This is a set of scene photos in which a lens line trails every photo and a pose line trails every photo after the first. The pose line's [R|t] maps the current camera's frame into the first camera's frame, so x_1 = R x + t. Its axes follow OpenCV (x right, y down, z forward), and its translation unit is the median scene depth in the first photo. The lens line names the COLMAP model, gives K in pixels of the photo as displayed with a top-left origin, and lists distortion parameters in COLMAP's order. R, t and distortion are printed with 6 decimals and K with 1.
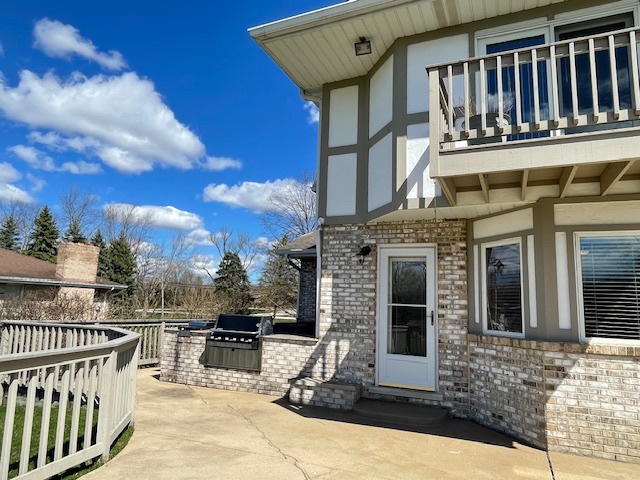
lens RADIAL K [[430.4, 0, 321.0], [0, 430.4, 234.5], [0, 0, 1]] dist [0.001136, 0.000185]
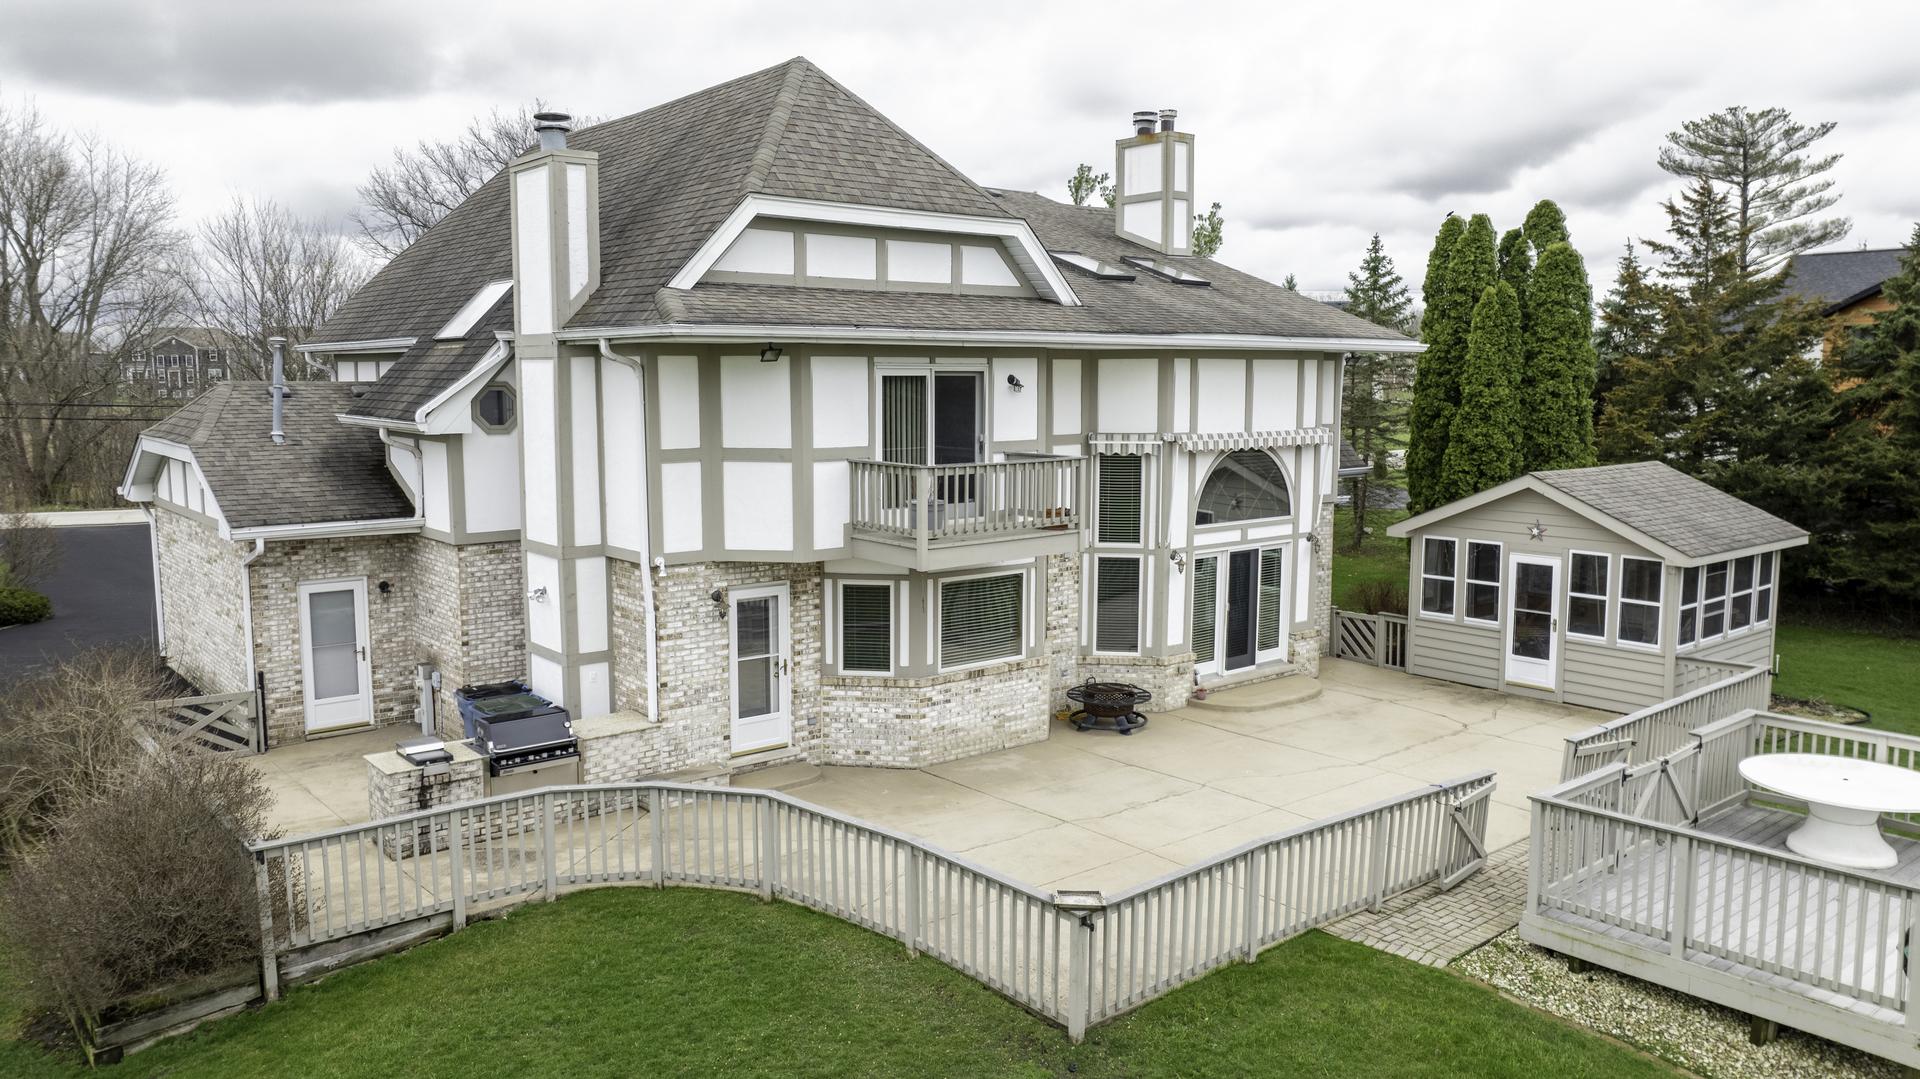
lens RADIAL K [[1362.7, 0, 960.1], [0, 1362.7, 542.1], [0, 0, 1]] dist [-0.002121, -0.000208]
pose [[0.444050, -0.144754, 0.884232, -1.988993], [-0.132078, 0.965508, 0.224387, -0.715078], [-0.886214, -0.216426, 0.409615, -0.375690]]
